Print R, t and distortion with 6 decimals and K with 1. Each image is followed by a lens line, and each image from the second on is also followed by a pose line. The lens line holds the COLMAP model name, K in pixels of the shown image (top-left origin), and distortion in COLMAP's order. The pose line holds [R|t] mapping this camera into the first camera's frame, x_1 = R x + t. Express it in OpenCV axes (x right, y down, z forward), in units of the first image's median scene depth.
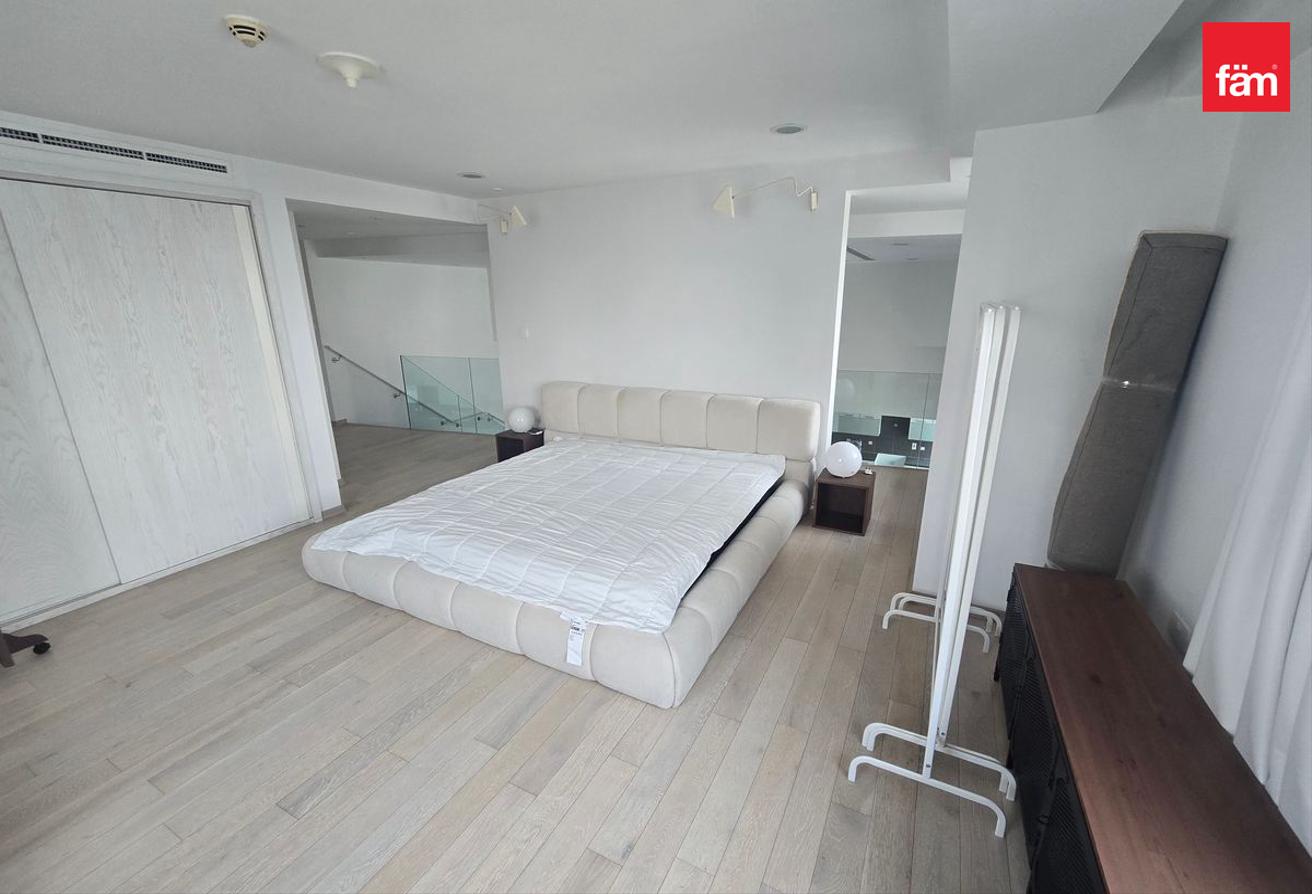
lens RADIAL K [[543.6, 0, 661.7], [0, 543.6, 455.4], [0, 0, 1]] dist [-0.002611, 0.000086]
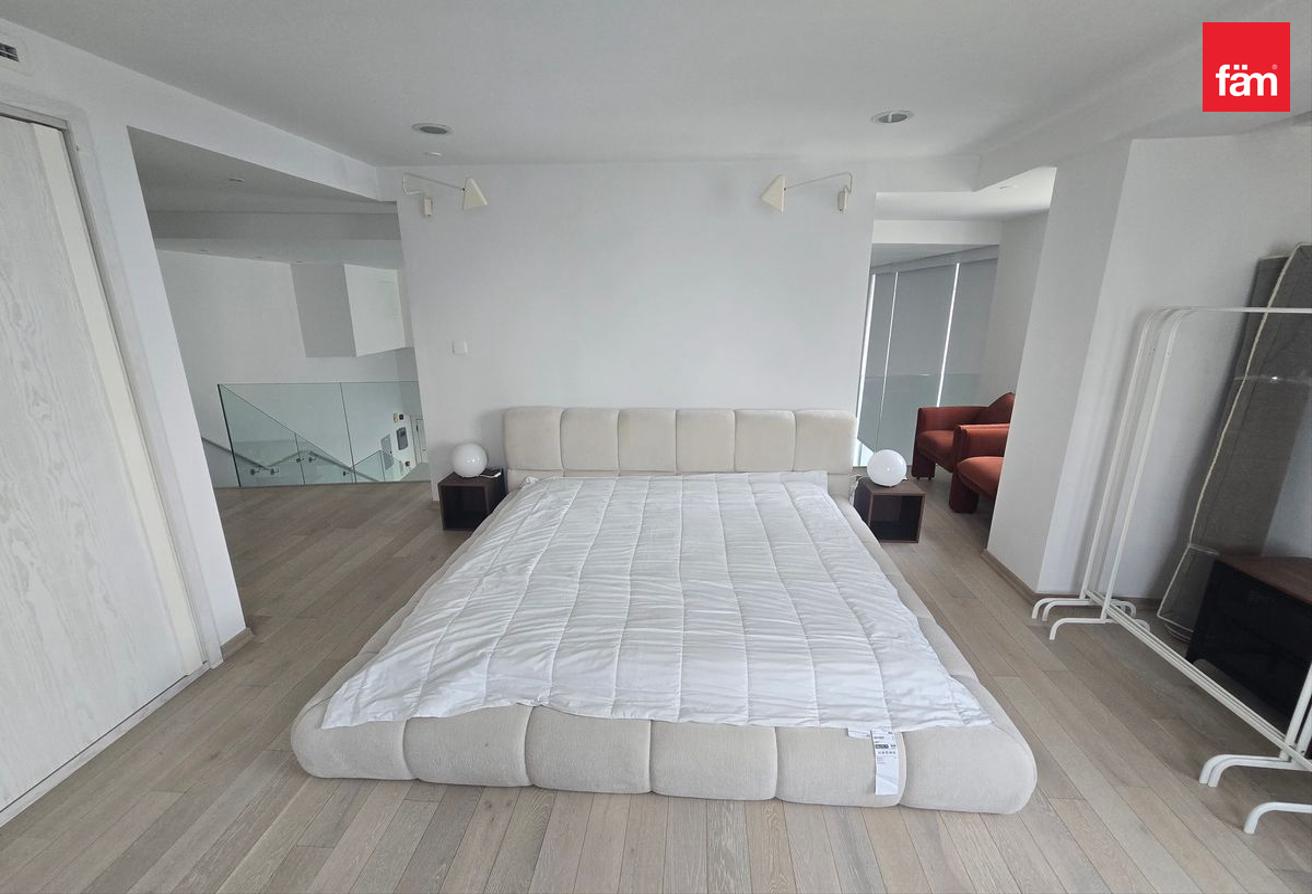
lens RADIAL K [[543.6, 0, 661.7], [0, 543.6, 455.4], [0, 0, 1]] dist [-0.002611, 0.000086]
pose [[0.917794, -0.105193, 0.382869, -0.519929], [0.109222, 0.993954, 0.011269, -0.089061], [-0.381740, 0.031475, 0.923734, 0.323808]]
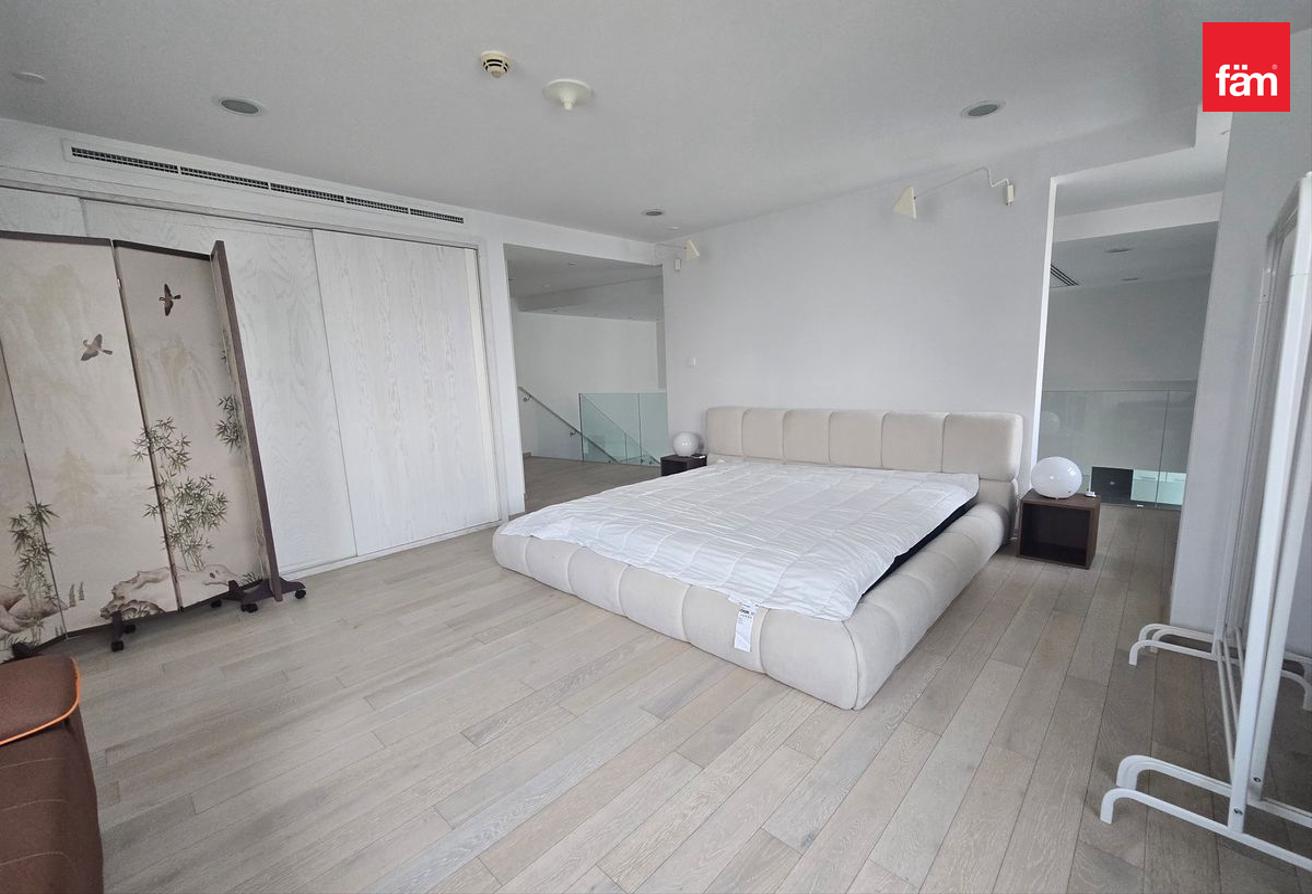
lens RADIAL K [[542.2, 0, 661.3], [0, 542.2, 457.5], [0, 0, 1]] dist [-0.000909, 0.000499]
pose [[0.960745, 0.015449, -0.277002, -0.031567], [-0.047307, 0.992948, -0.108699, 0.125268], [0.273370, 0.117537, 0.954701, 0.022509]]
